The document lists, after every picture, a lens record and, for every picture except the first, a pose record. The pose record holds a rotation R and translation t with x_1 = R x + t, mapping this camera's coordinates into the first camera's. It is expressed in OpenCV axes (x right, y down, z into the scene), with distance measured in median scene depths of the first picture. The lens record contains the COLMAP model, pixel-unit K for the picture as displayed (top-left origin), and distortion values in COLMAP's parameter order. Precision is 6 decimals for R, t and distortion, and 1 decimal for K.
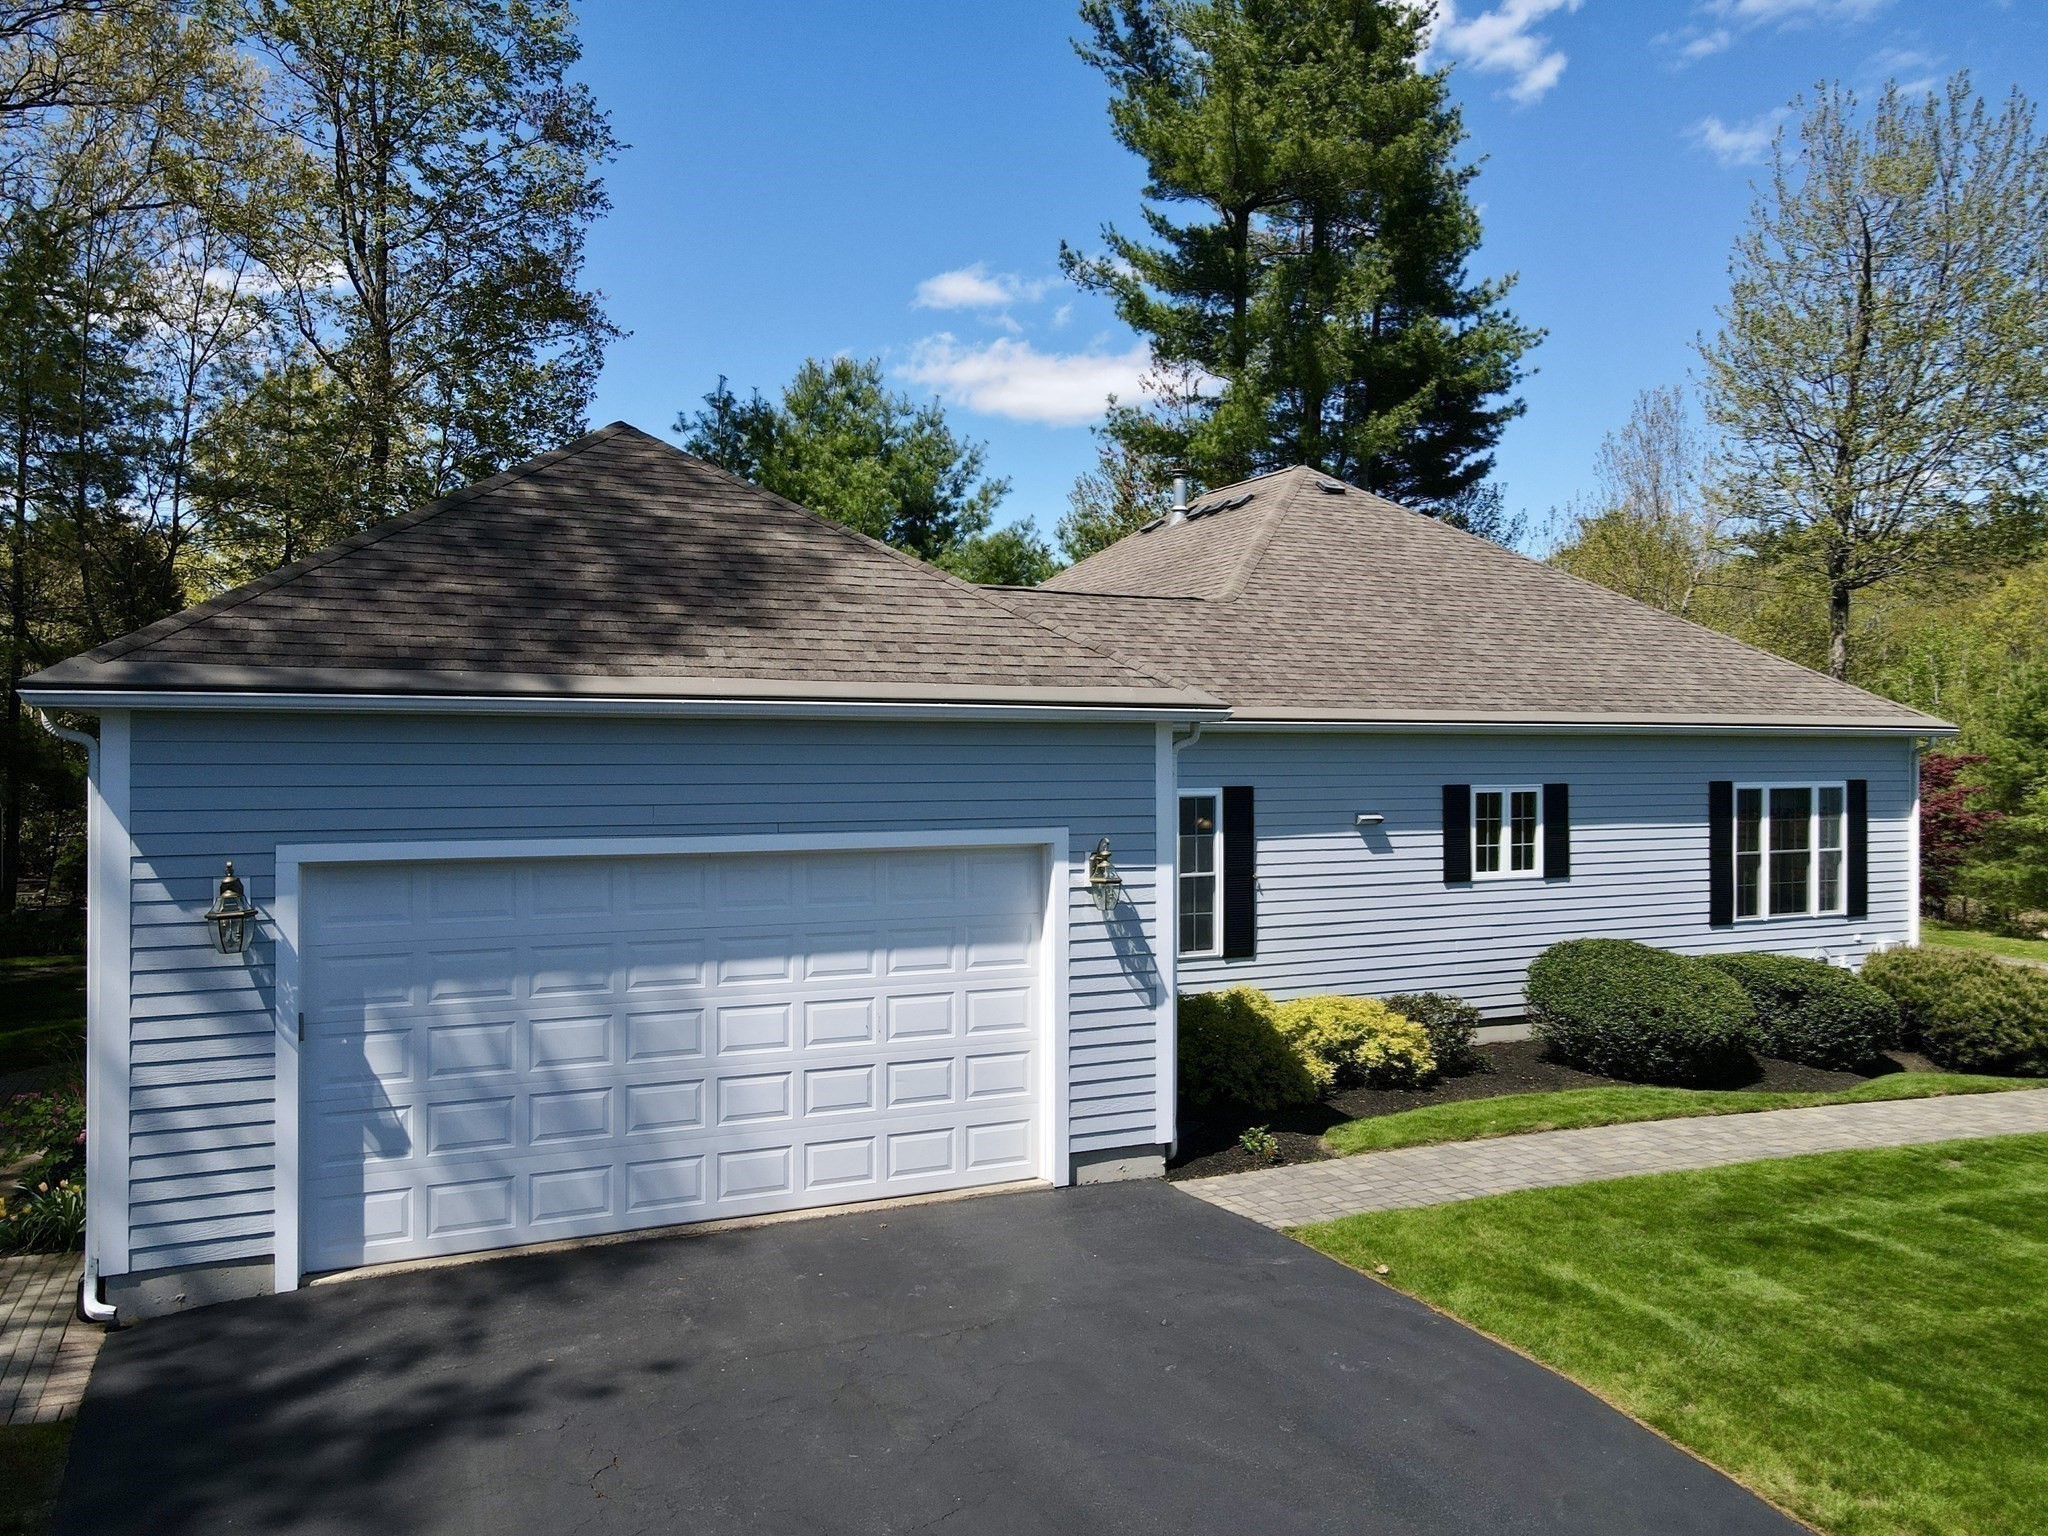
lens RADIAL K [[1505.6, 0, 1023.9], [0, 1505.6, 764.6], [0, 0, 1]] dist [0.023310, -0.014578]
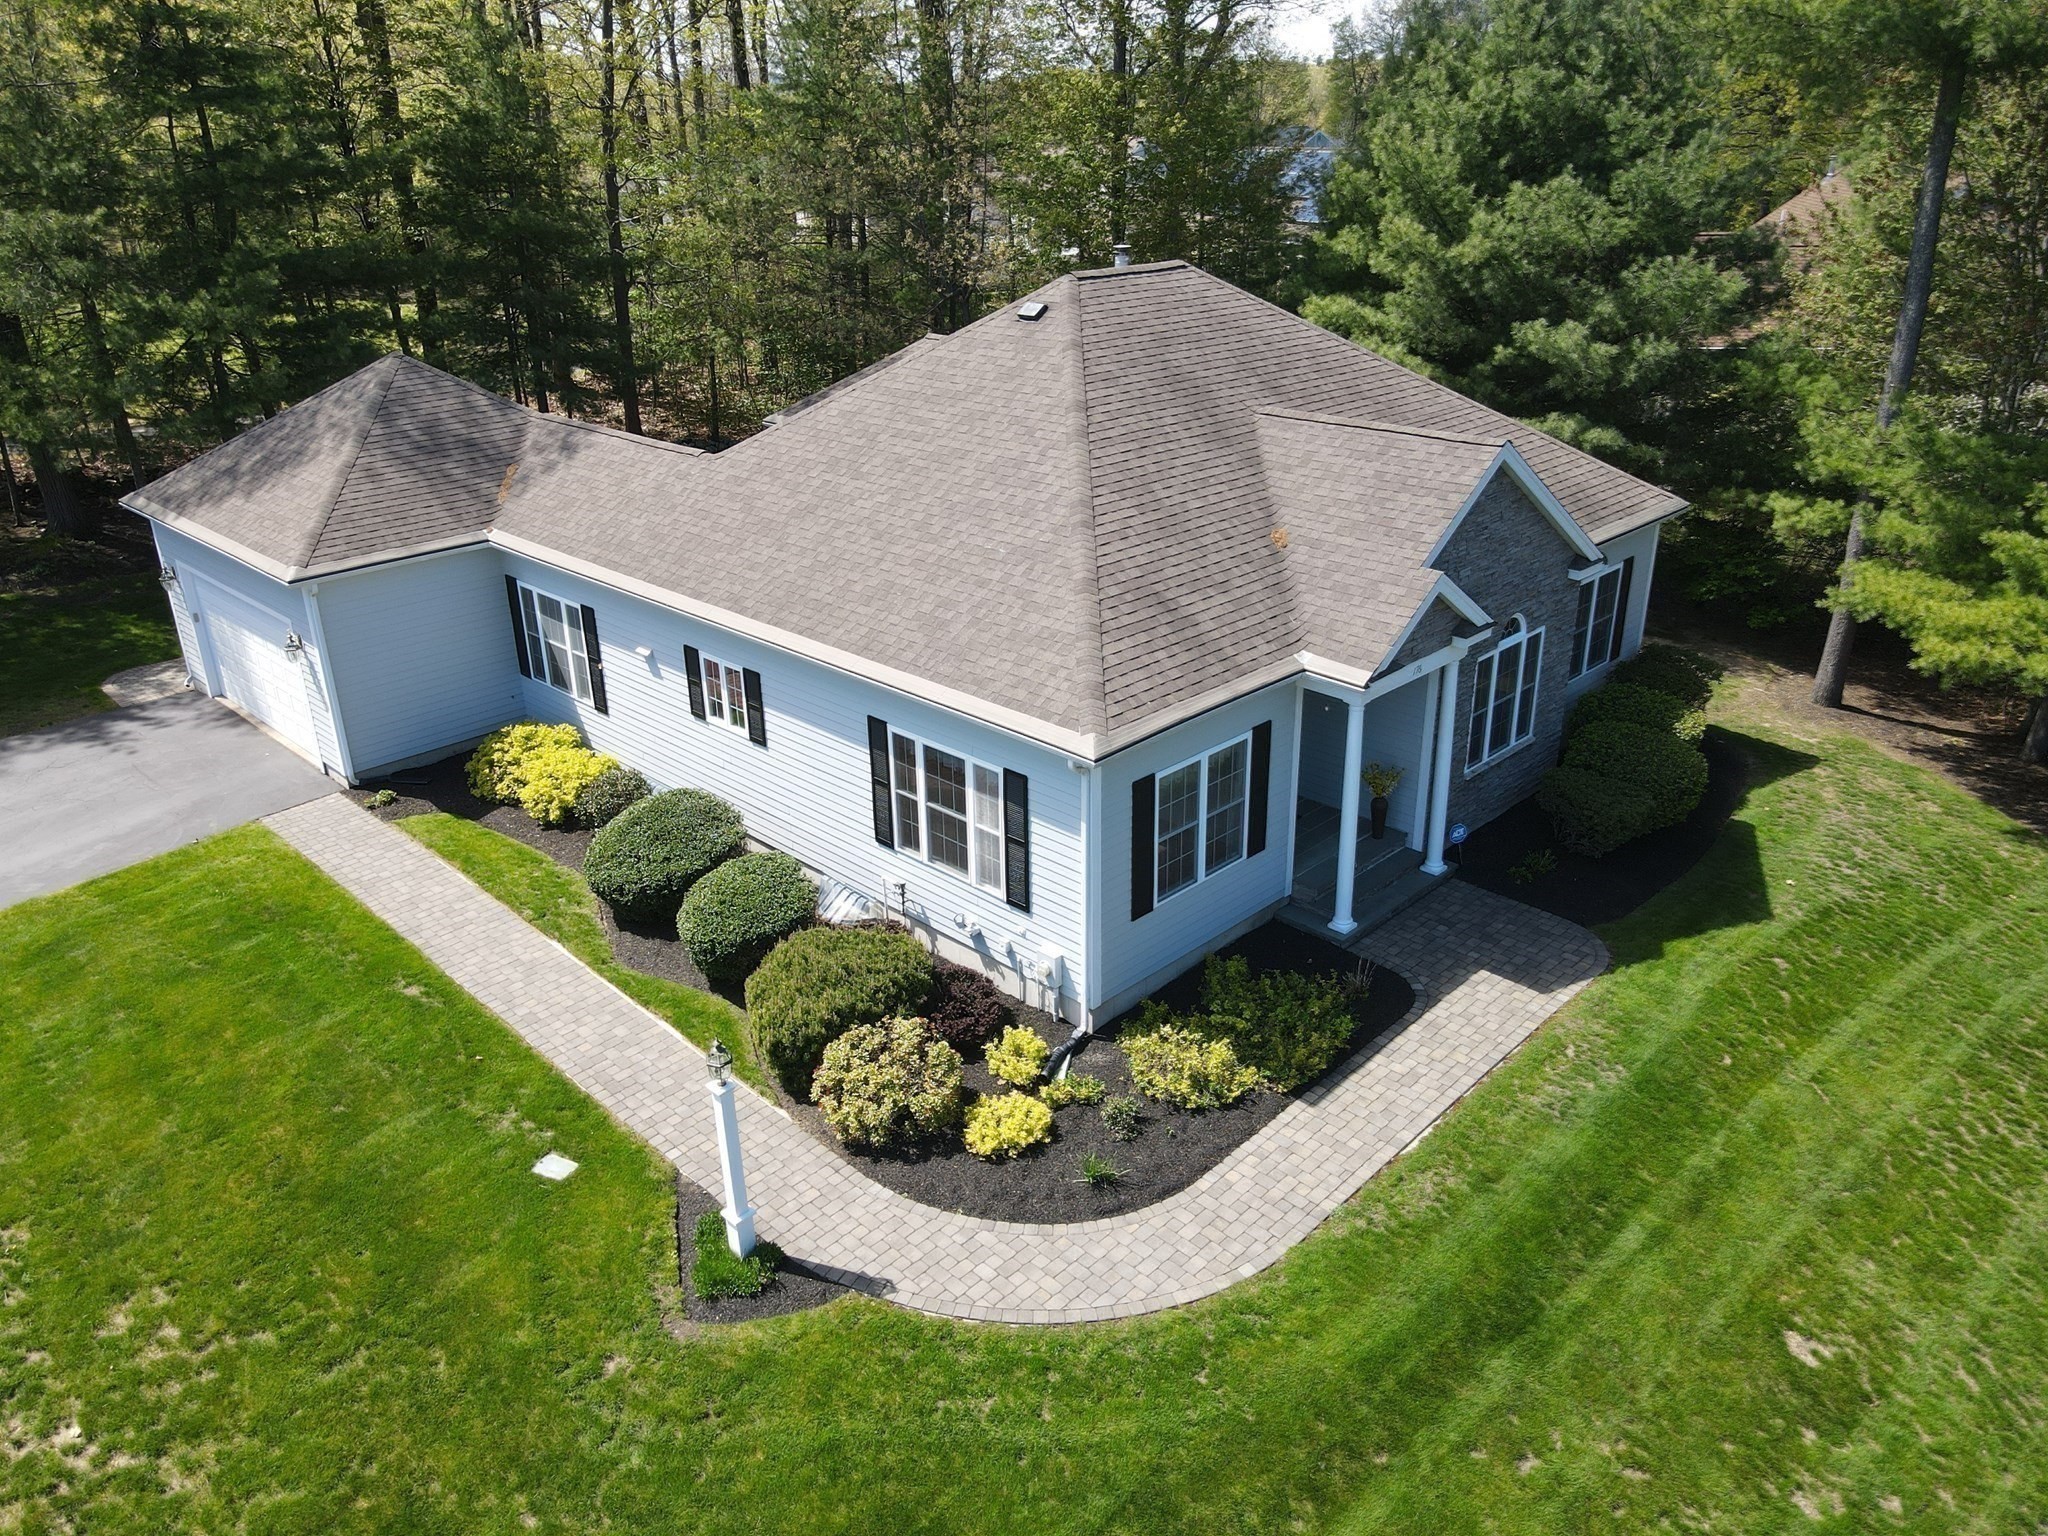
lens RADIAL K [[1505.6, 0, 1017.4], [0, 1505.6, 762.6], [0, 0, 1]] dist [0.023310, -0.014578]
pose [[0.343868, 0.370203, -0.862963, 1.464534], [0.007175, 0.917943, 0.396648, -0.386161], [0.938991, -0.142586, 0.312995, 0.811278]]
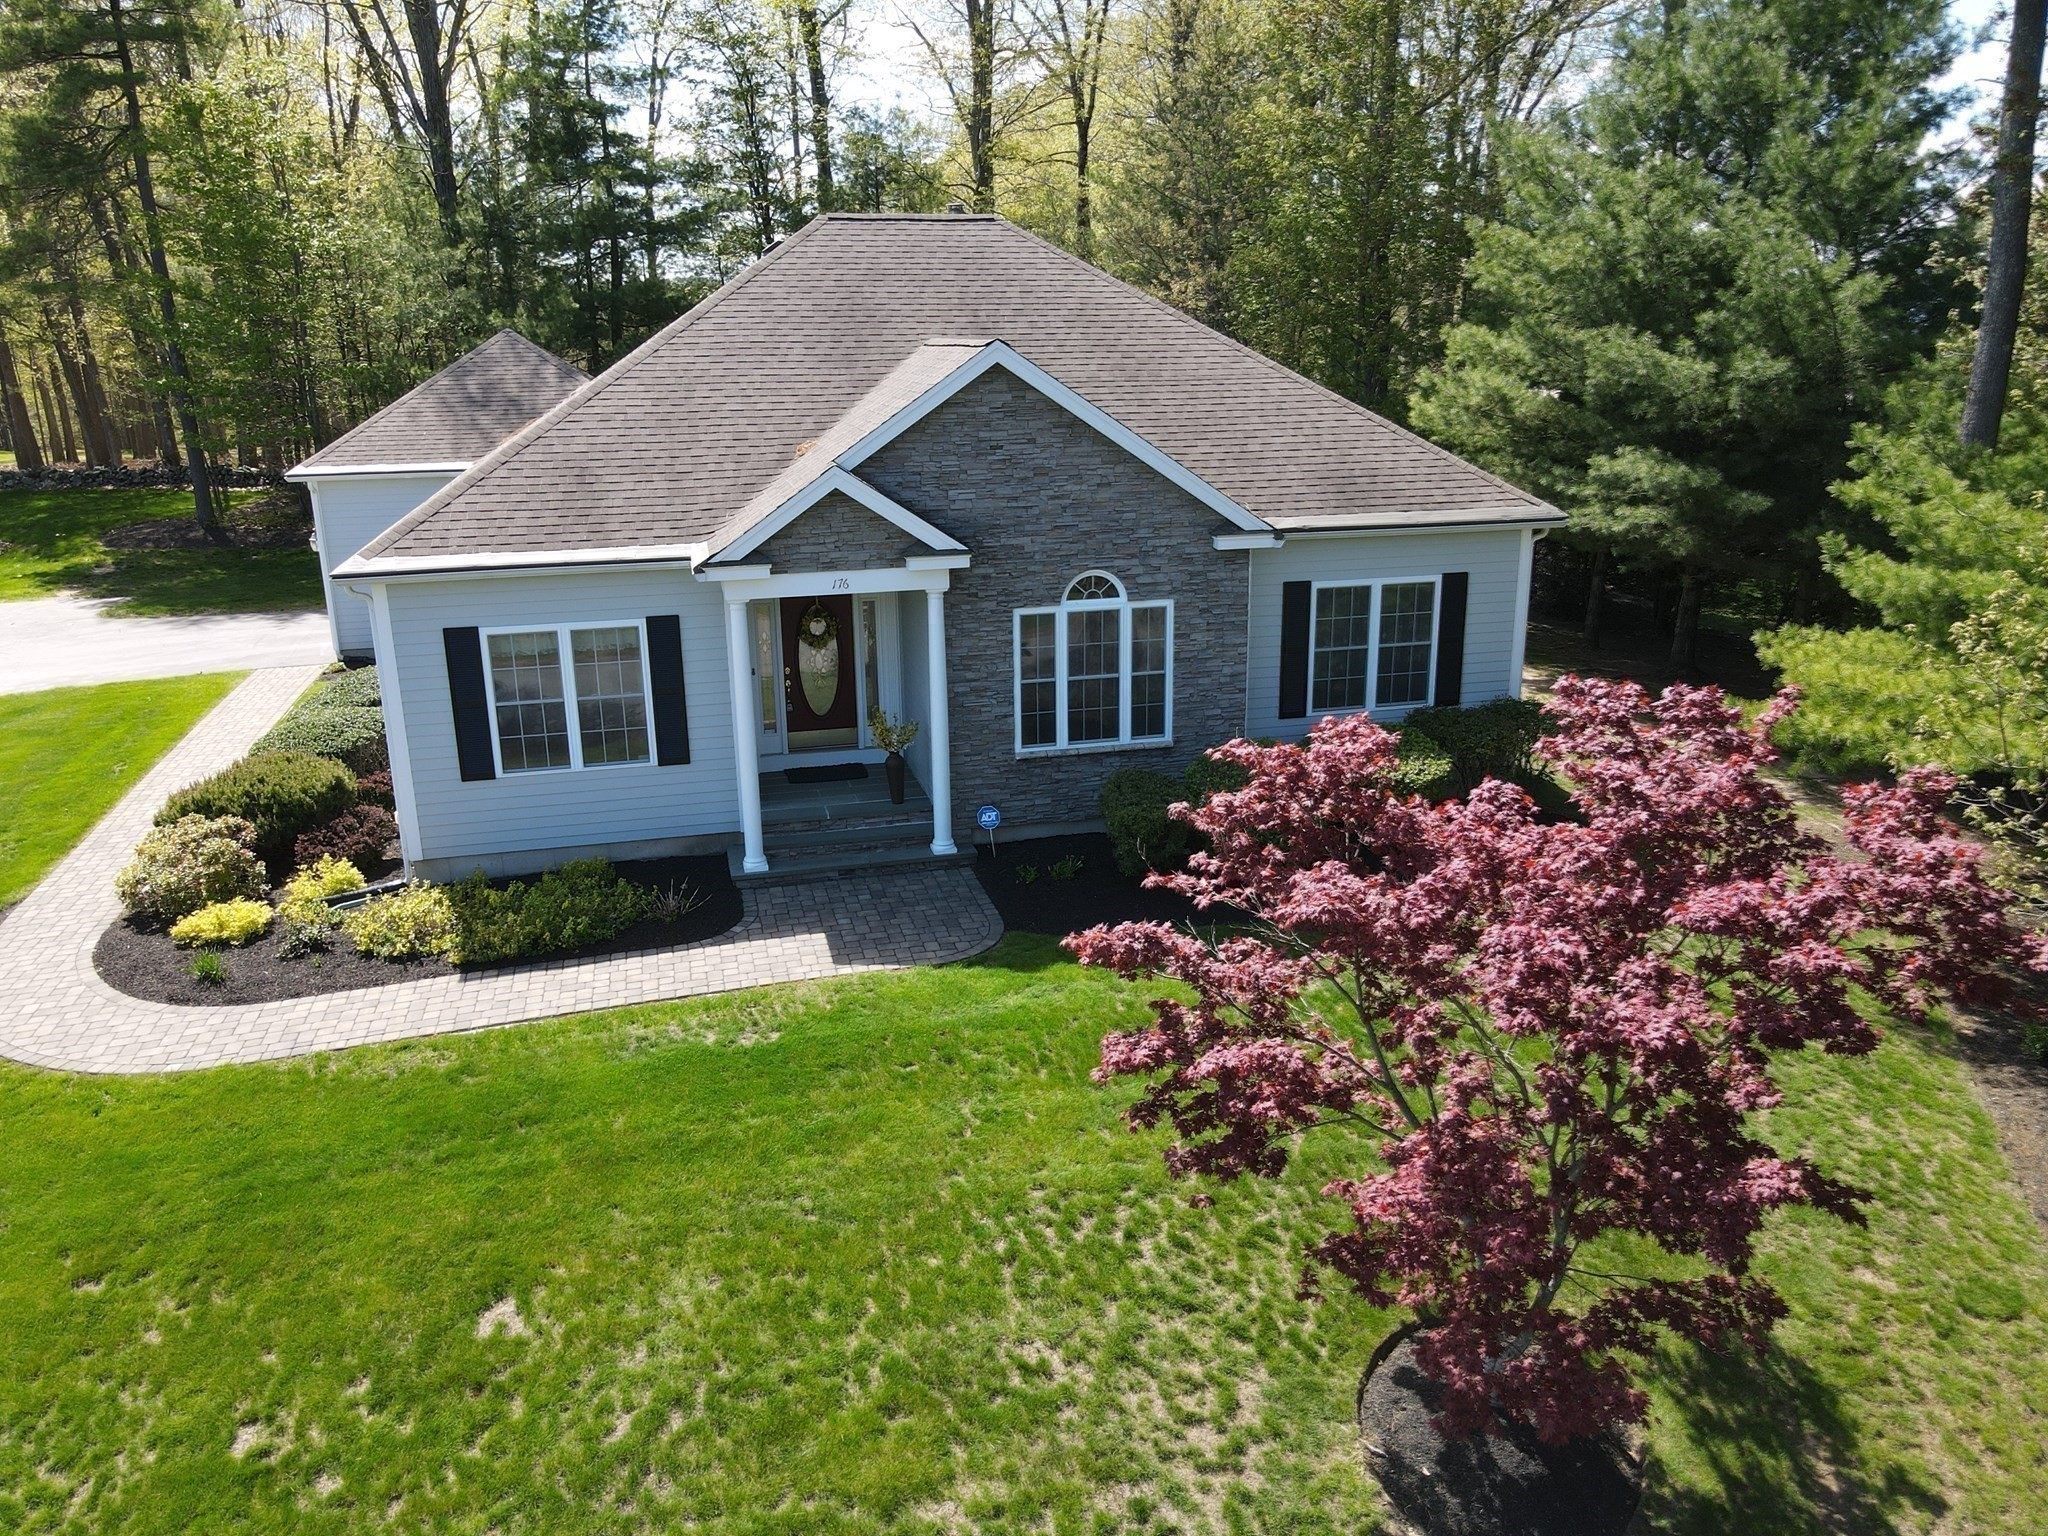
lens RADIAL K [[1505.6, 0, 1020.5], [0, 1505.6, 774.7], [0, 0, 1]] dist [0.023310, -0.014578]
pose [[-0.192205, 0.287872, -0.938183, 1.511488], [0.003061, 0.956179, 0.292767, -0.184709], [0.981350, 0.053400, -0.184664, 1.703275]]
